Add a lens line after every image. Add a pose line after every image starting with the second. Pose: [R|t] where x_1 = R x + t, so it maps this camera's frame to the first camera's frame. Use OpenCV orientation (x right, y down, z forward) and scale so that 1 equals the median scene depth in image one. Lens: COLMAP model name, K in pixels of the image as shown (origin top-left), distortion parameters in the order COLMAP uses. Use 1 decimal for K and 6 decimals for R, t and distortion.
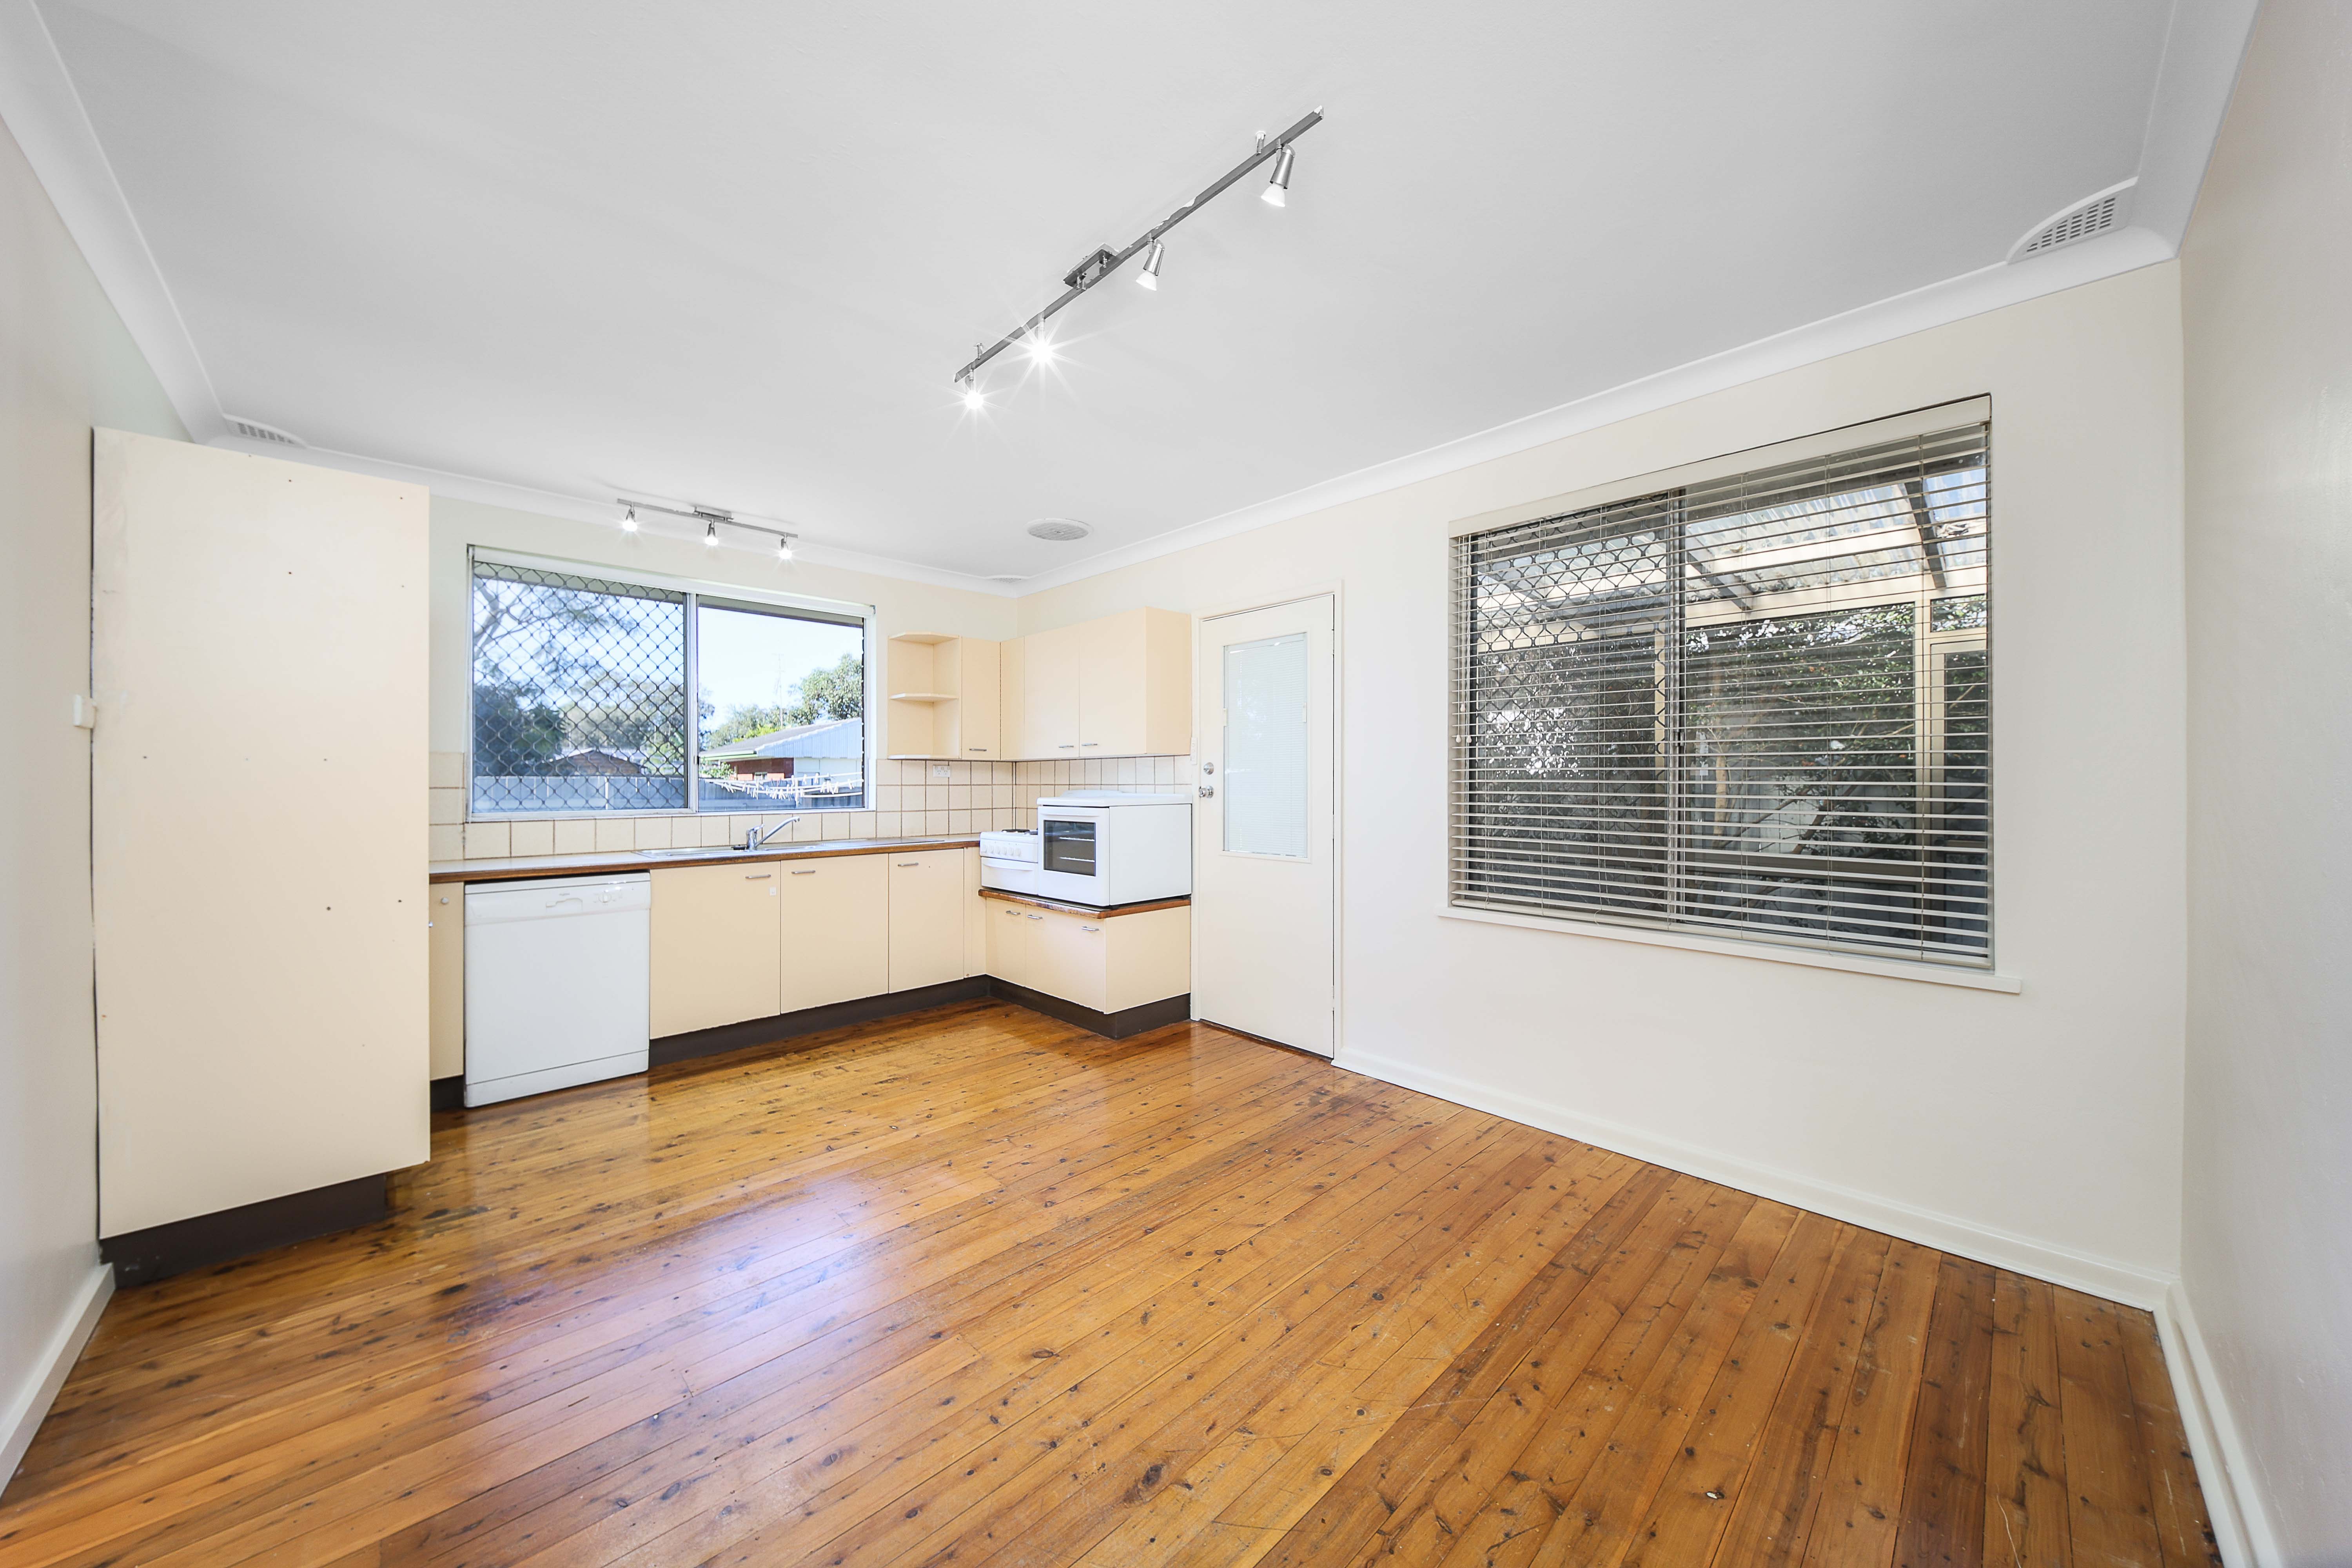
lens RADIAL K [[806.0, 0, 1171.6], [0, 806.0, 774.4], [0, 0, 1]] dist [0.000724, -0.004420]
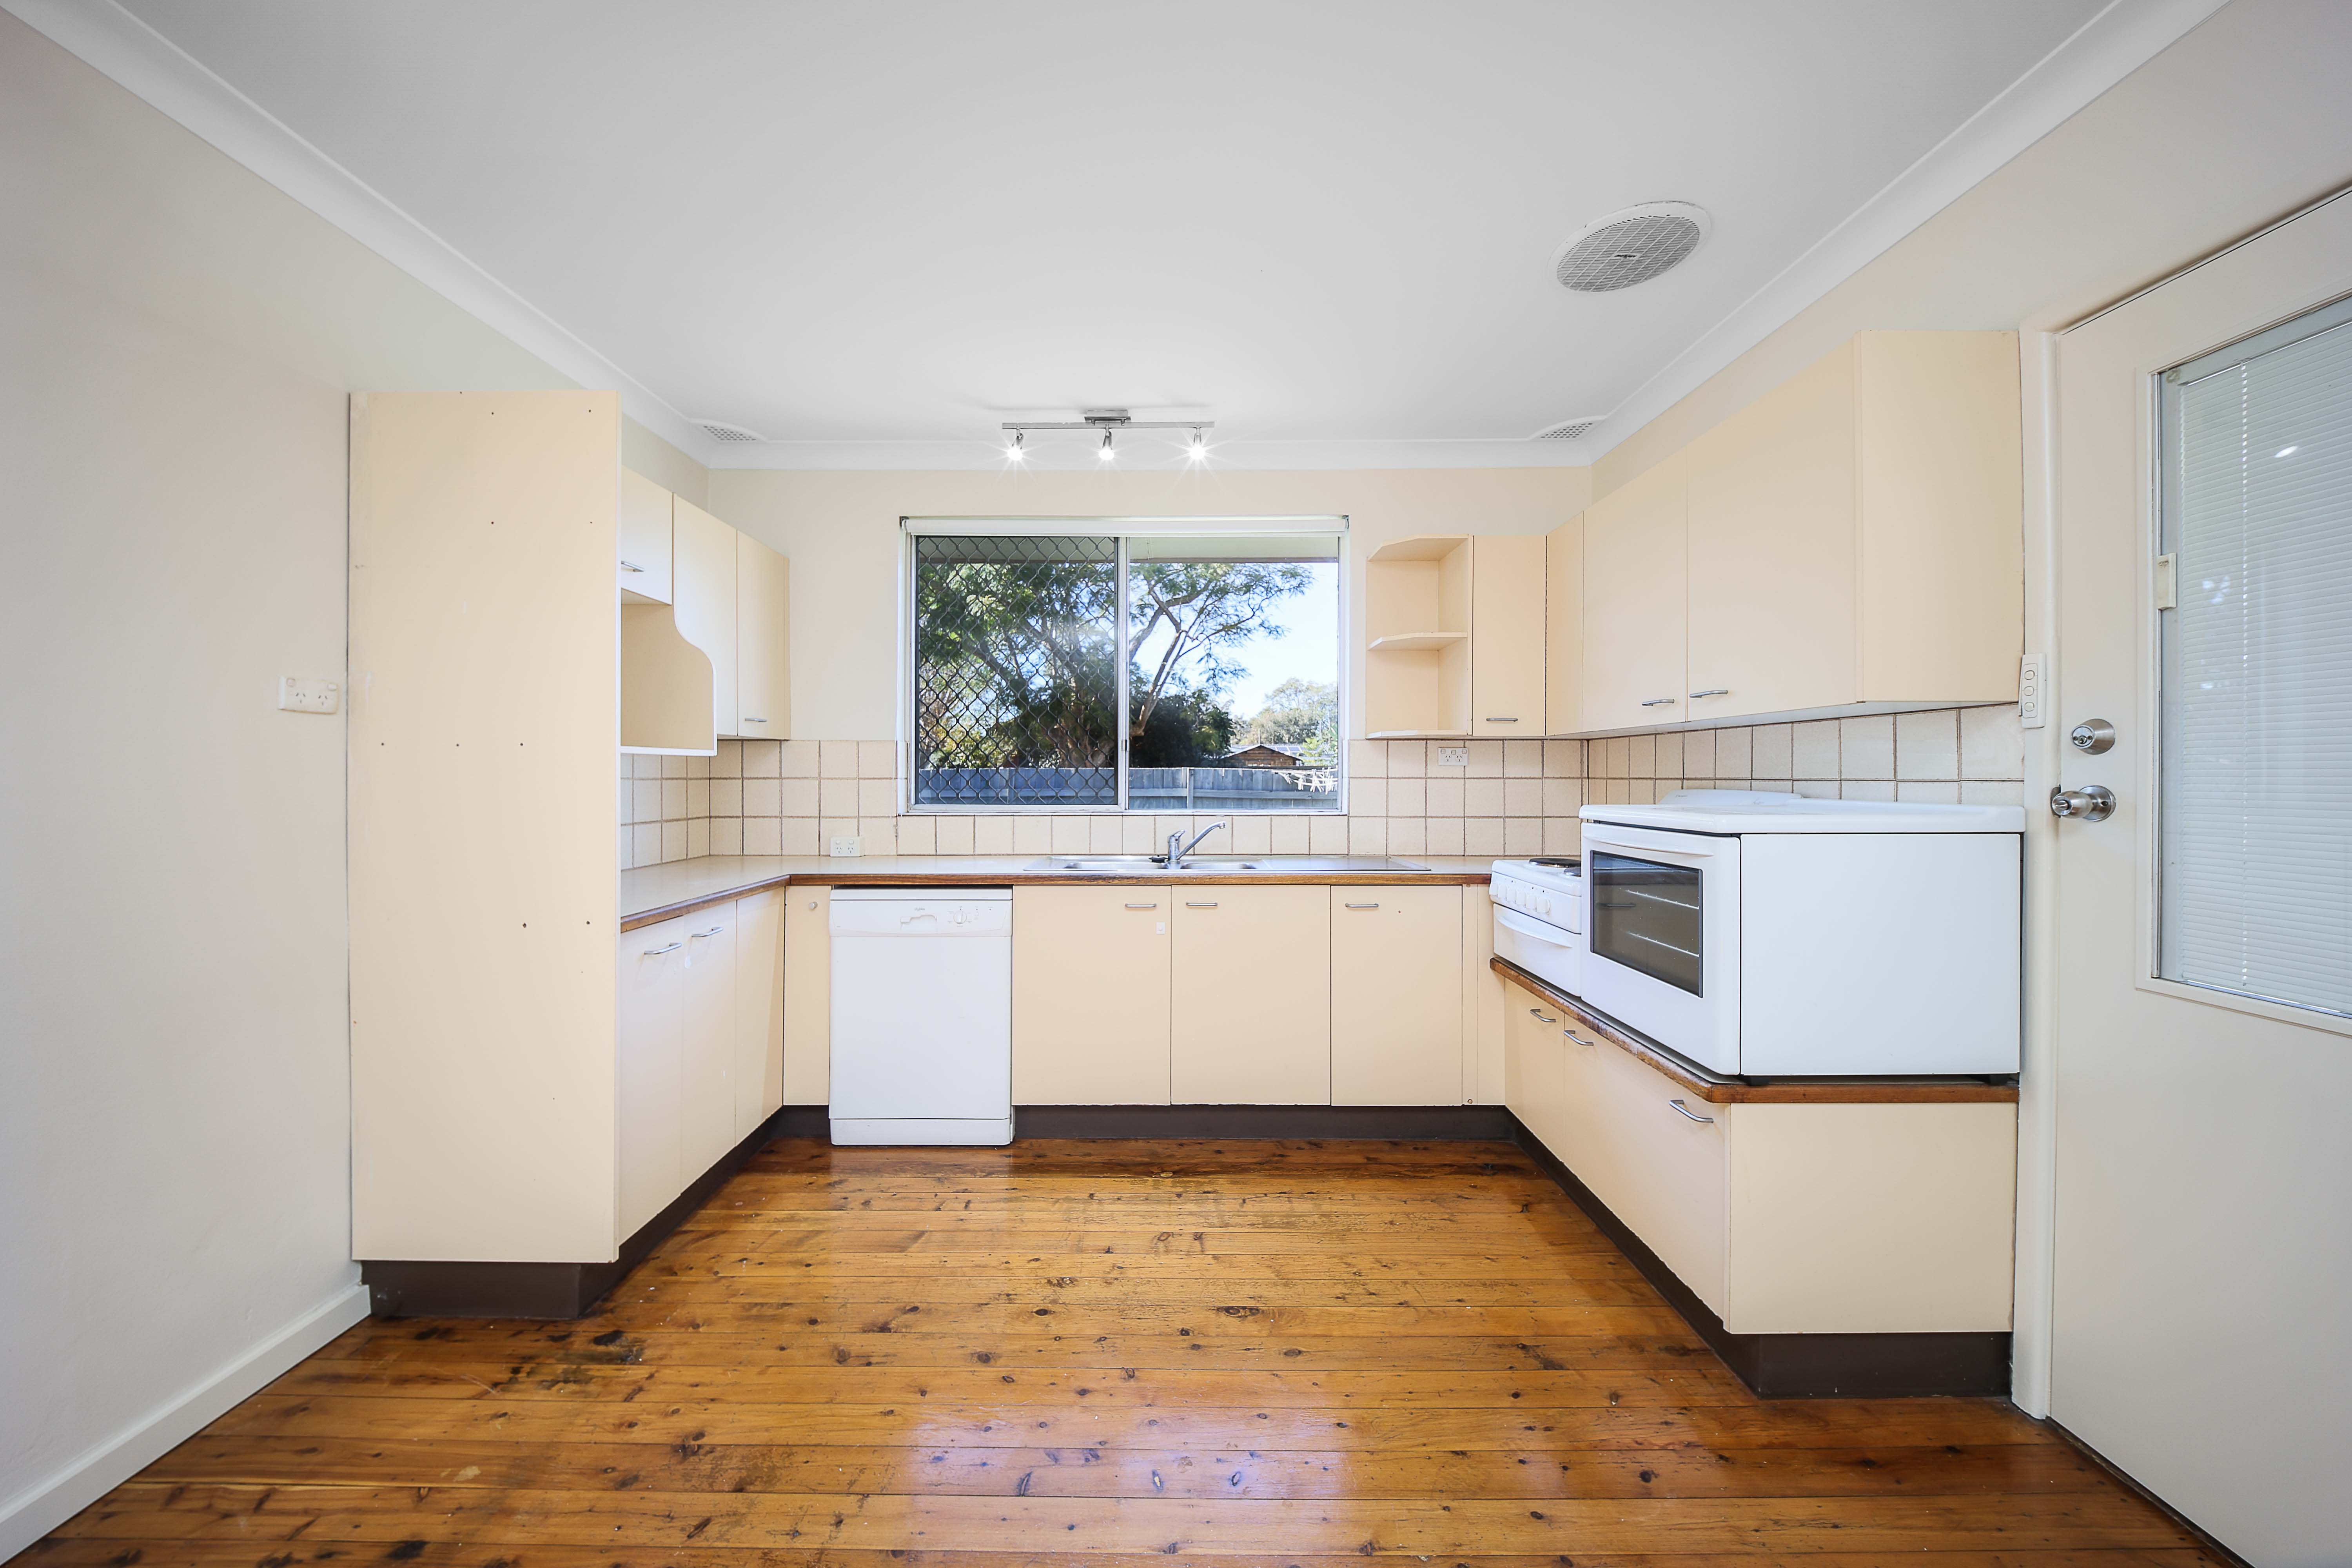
lens RADIAL K [[806.0, 0, 1171.6], [0, 806.0, 774.4], [0, 0, 1]] dist [0.000724, -0.004420]
pose [[0.719099, 0.002612, -0.694903, -0.001319], [0.004471, 0.999955, 0.008386, 0.005238], [0.694893, -0.009138, 0.719055, 0.496904]]
